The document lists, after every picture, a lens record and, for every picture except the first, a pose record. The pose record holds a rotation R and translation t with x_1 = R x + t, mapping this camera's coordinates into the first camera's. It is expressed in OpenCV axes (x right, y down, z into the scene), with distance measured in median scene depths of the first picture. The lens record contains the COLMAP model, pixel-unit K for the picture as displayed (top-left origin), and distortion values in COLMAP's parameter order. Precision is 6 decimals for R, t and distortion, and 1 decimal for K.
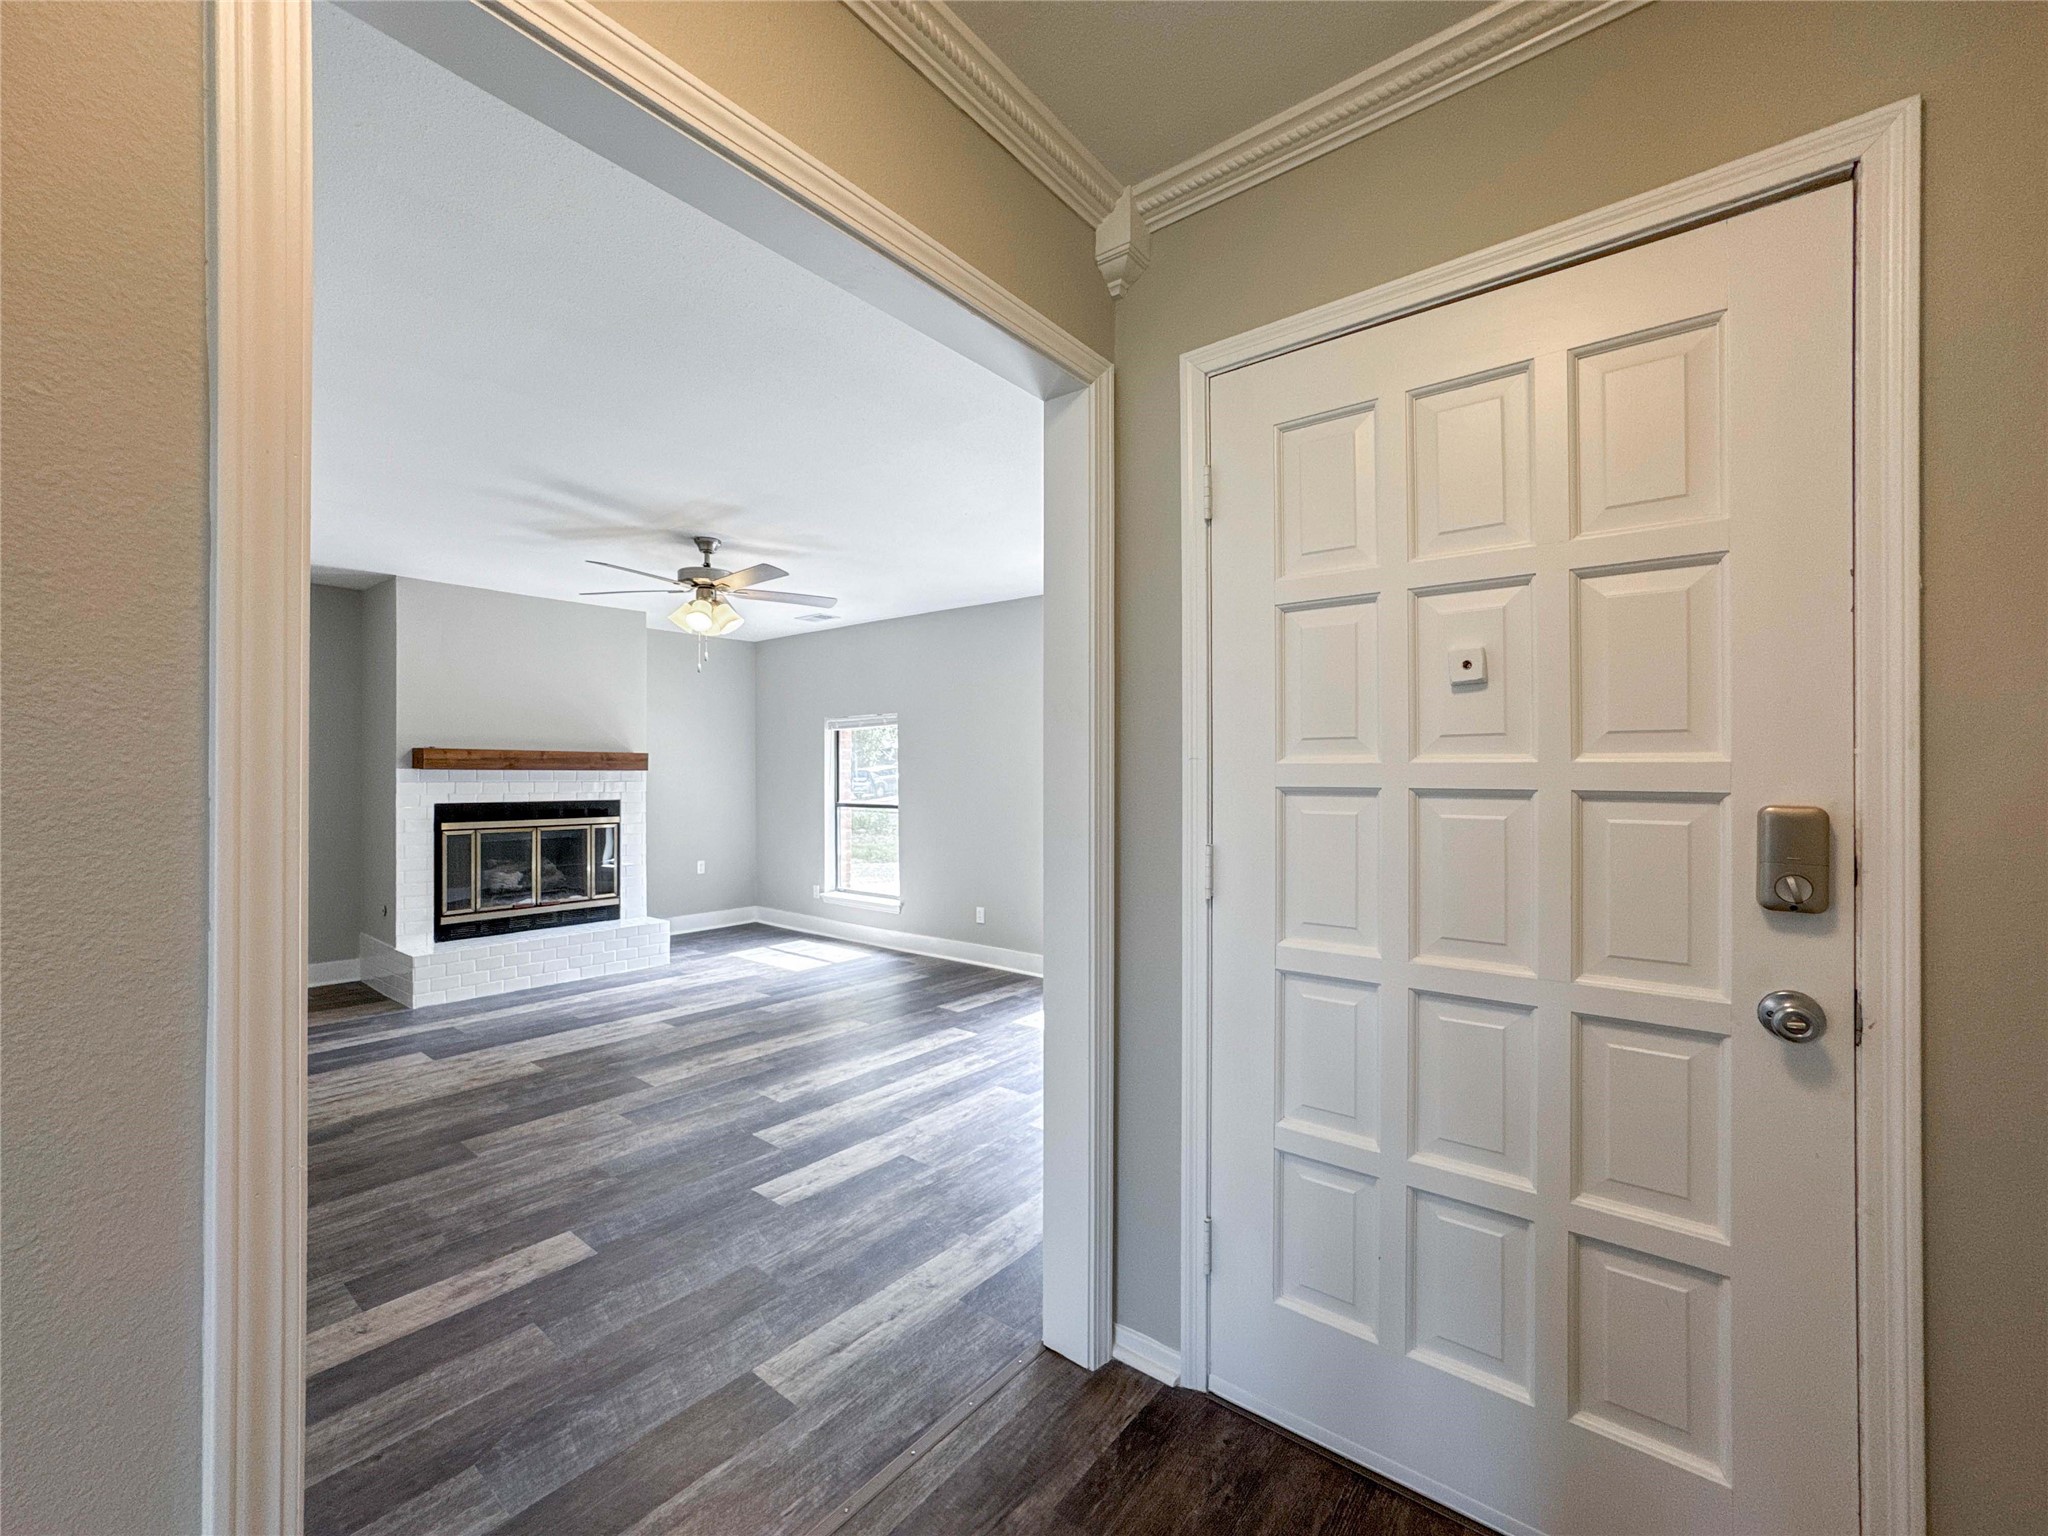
lens RADIAL K [[840.1, 0, 1006.5], [0, 840.1, 769.7], [0, 0, 1]] dist [-0.030830, 0.014167]
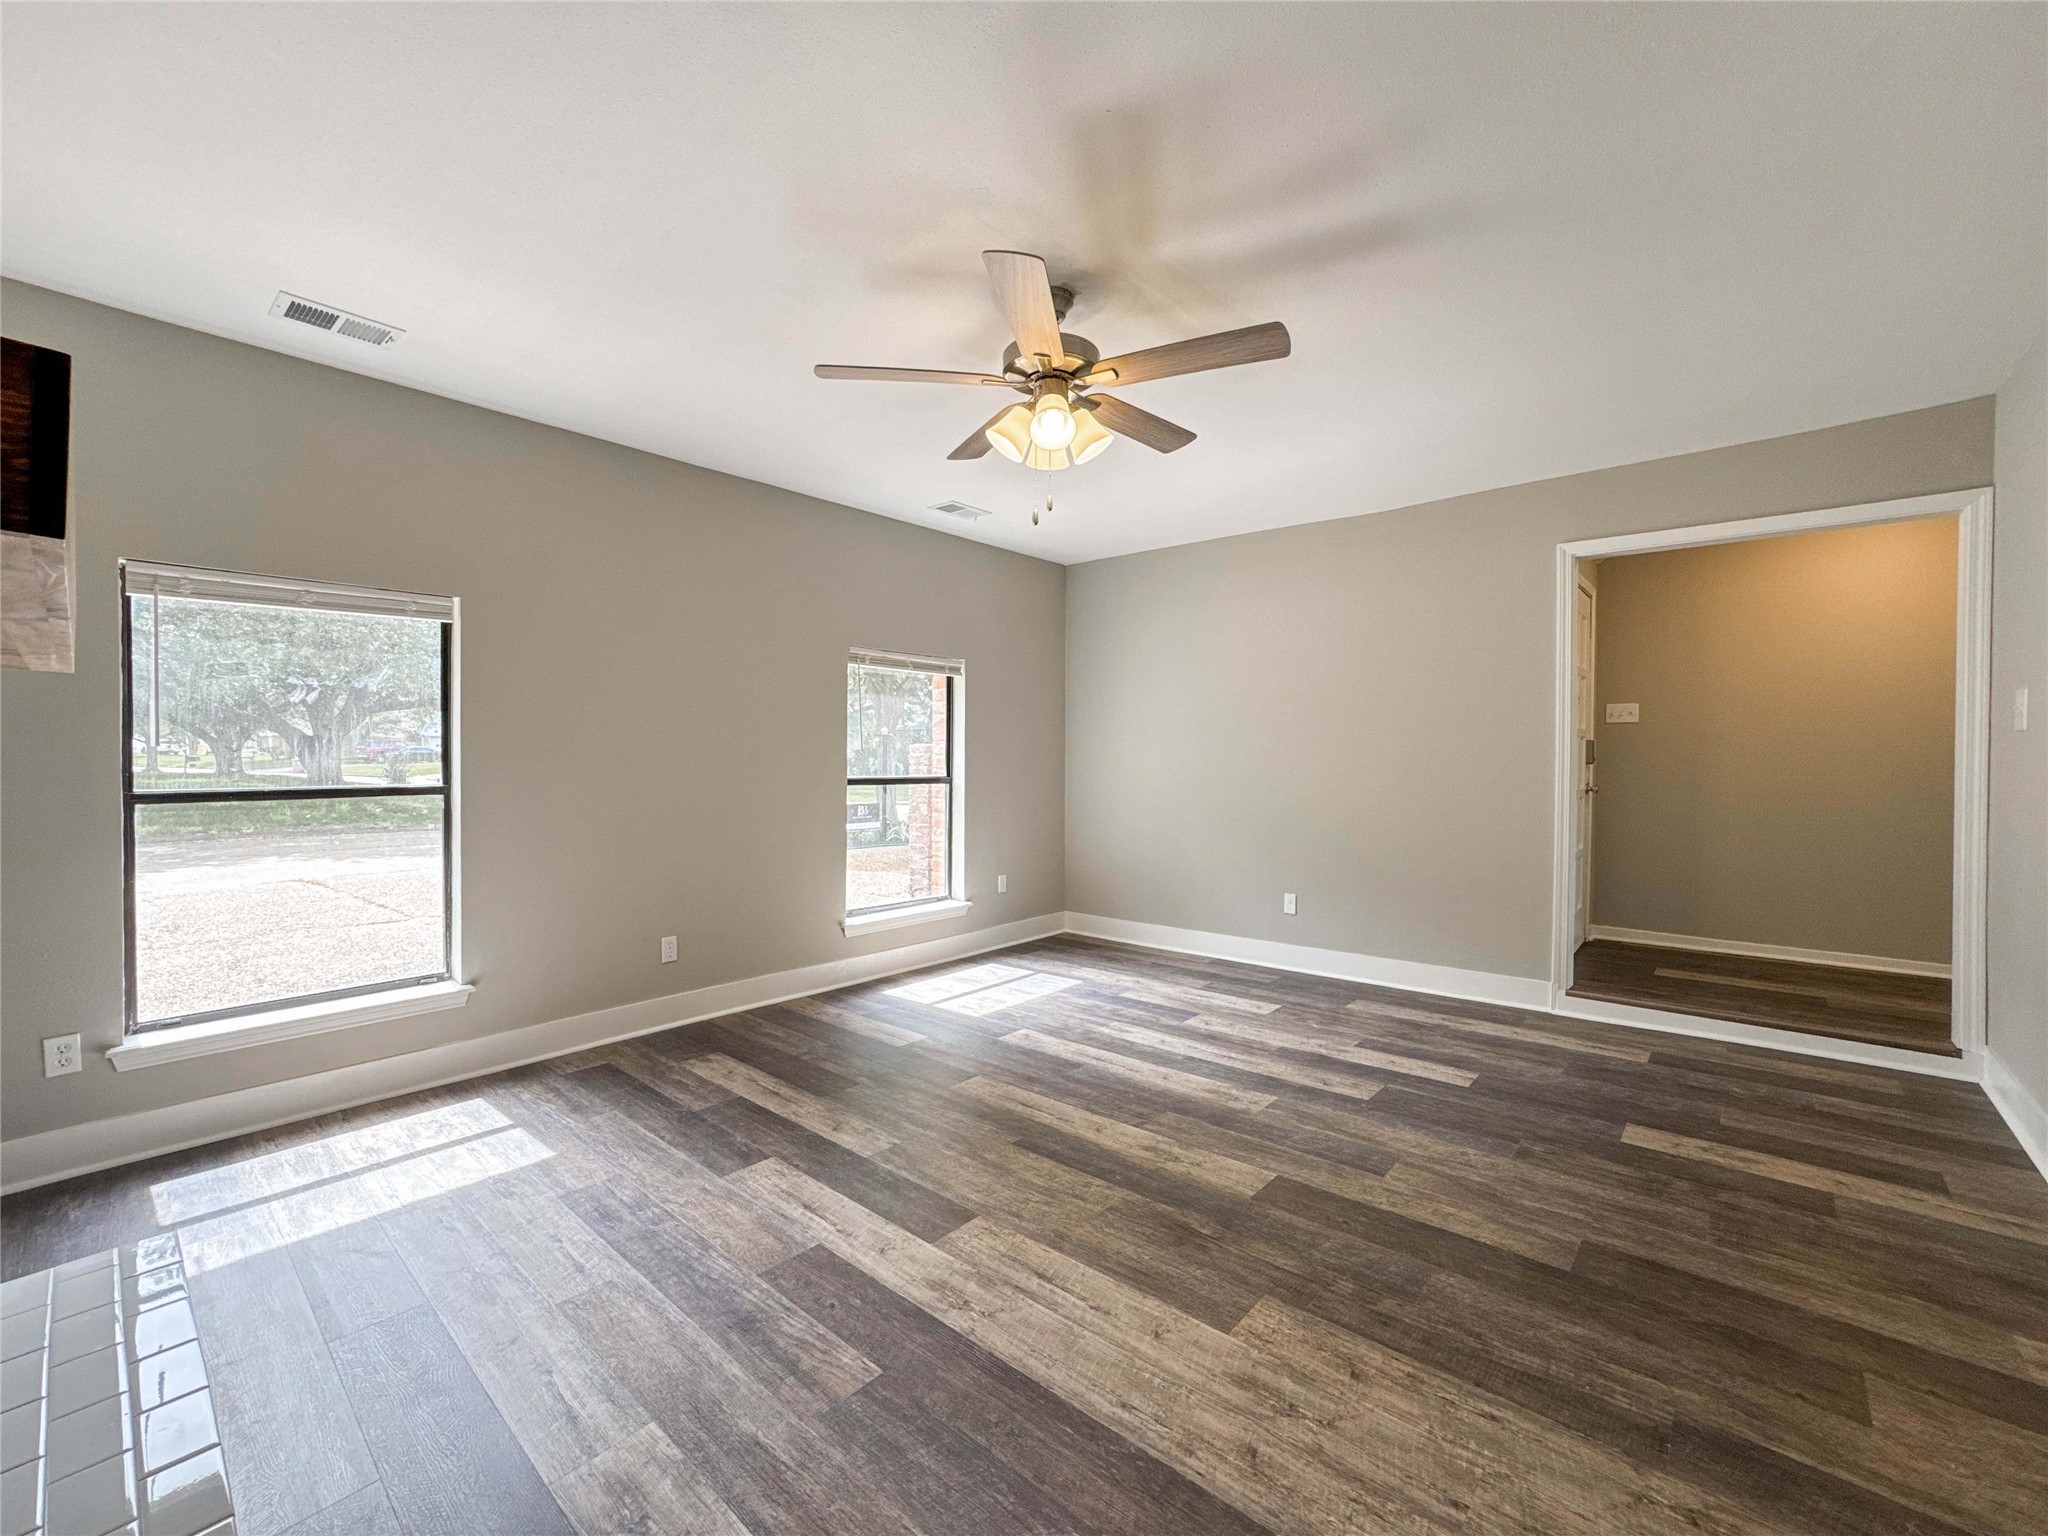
lens RADIAL K [[840.1, 0, 1061.4], [0, 840.1, 769.0], [0, 0, 1]] dist [-0.030830, 0.014167]
pose [[0.020048, -0.017486, 0.999646, -0.800159], [-0.006505, 0.999824, 0.017619, 0.029141], [-0.999778, -0.006856, 0.019931, 0.849327]]
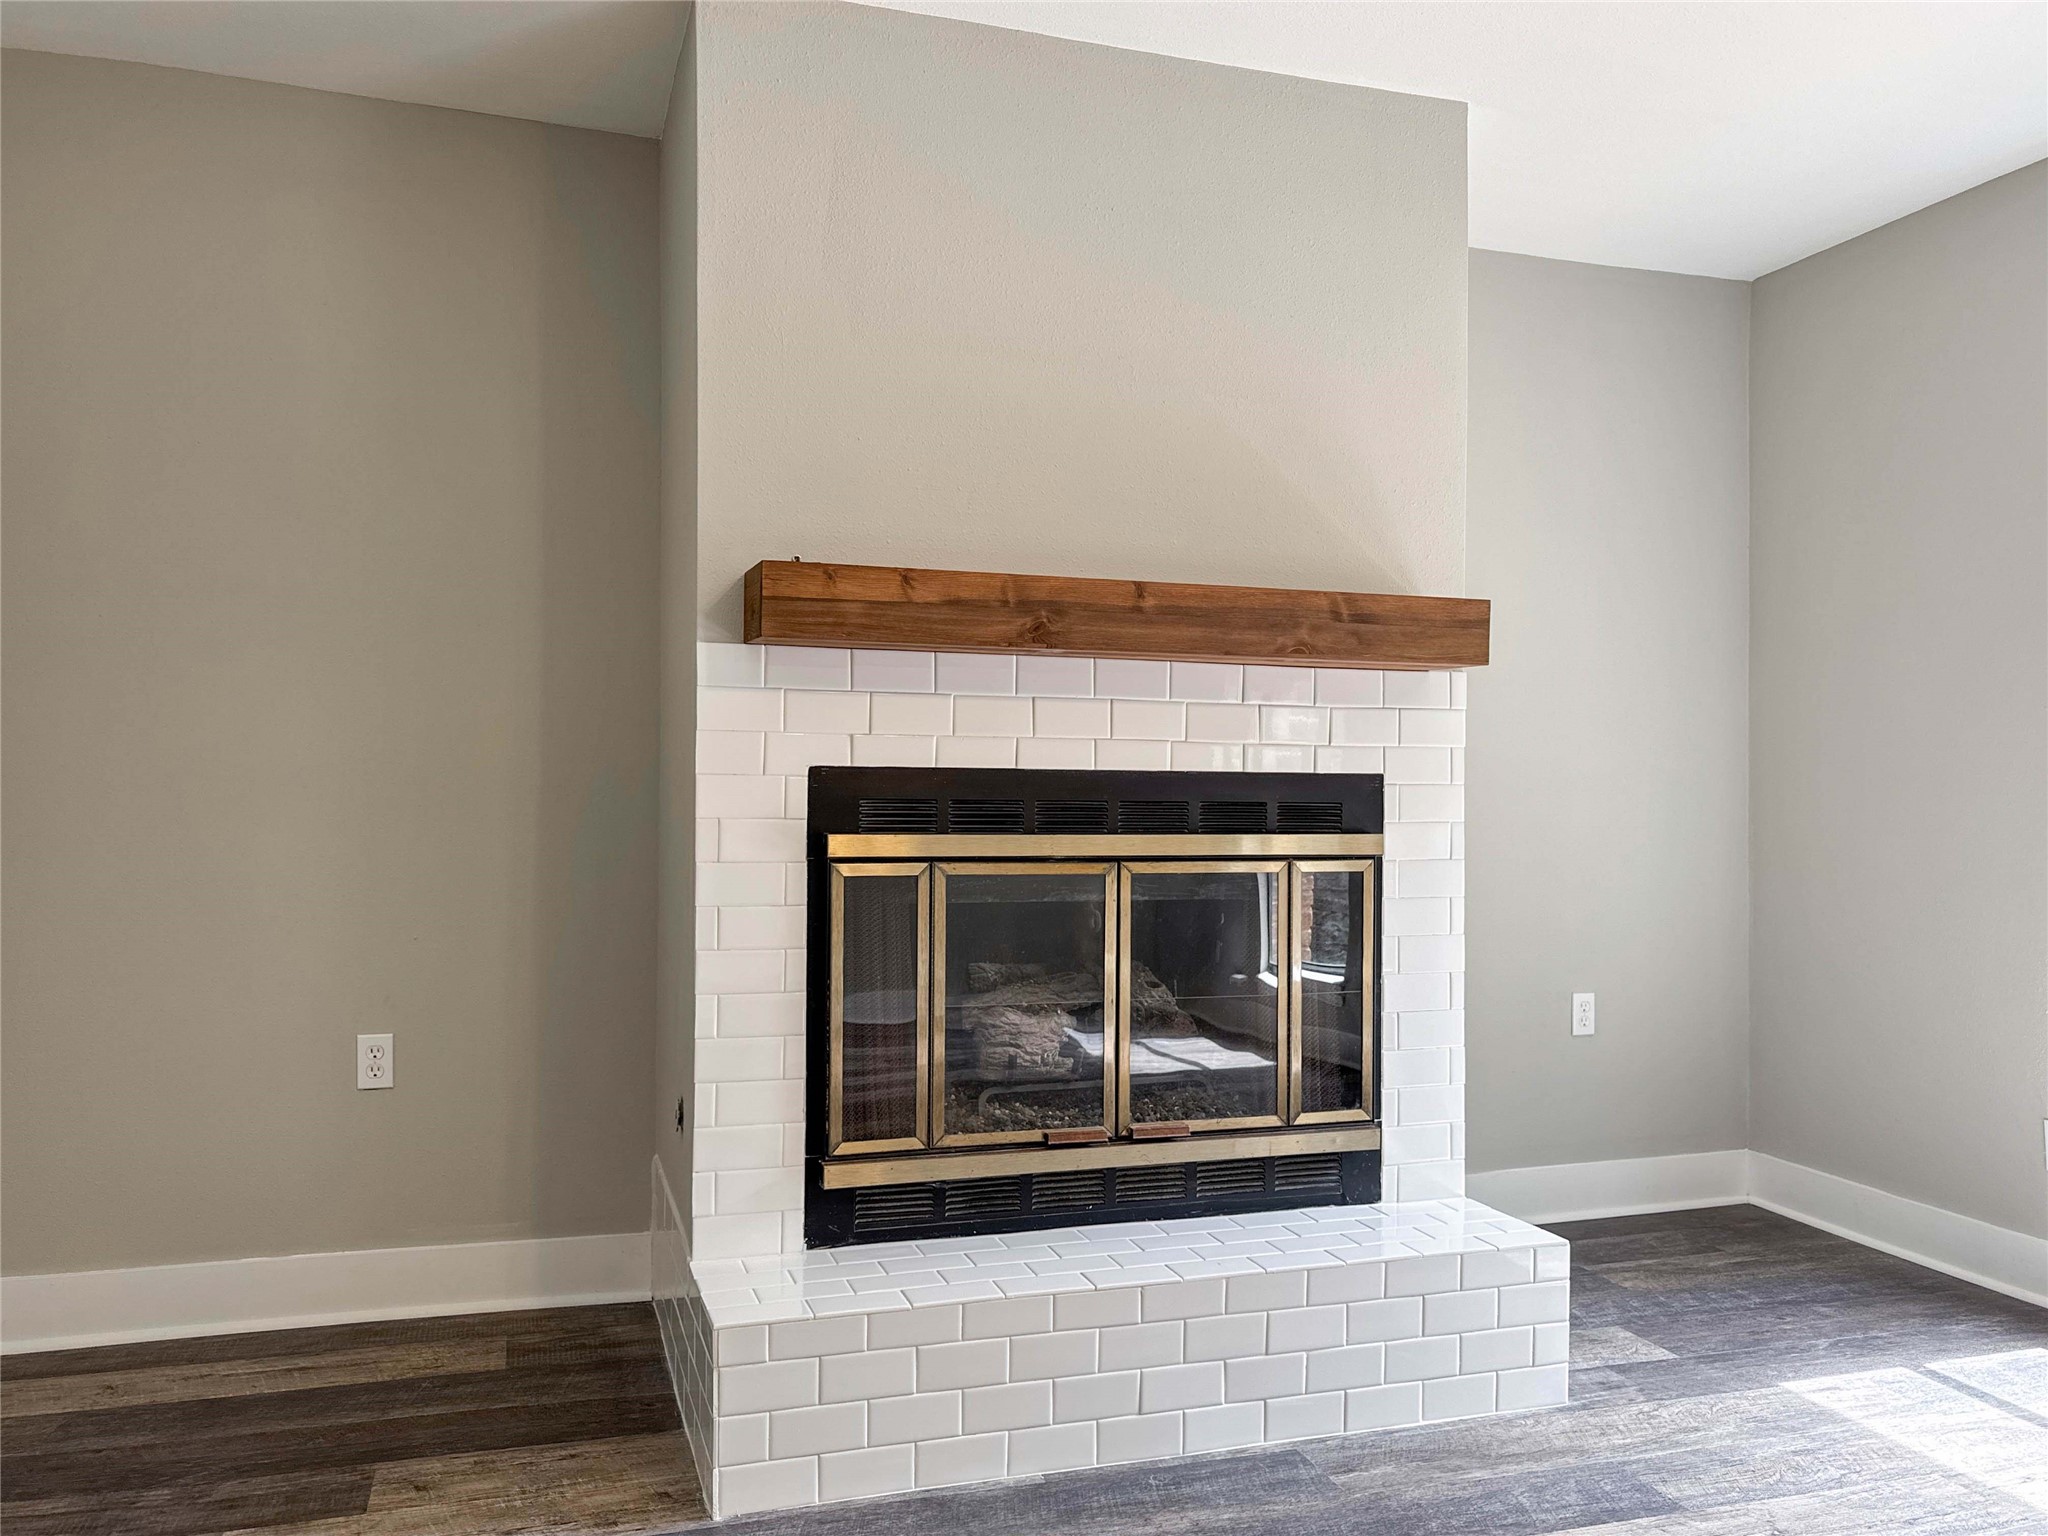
lens RADIAL K [[1458.7, 0, 1027.6], [0, 1458.7, 779.3], [0, 0, 1]] dist [0.031100, -0.004155]
pose [[0.845498, 0.003885, -0.533964, -0.365807], [-0.005193, 0.999986, -0.000947, 0.047161], [0.533953, 0.003573, 0.845507, 0.633112]]
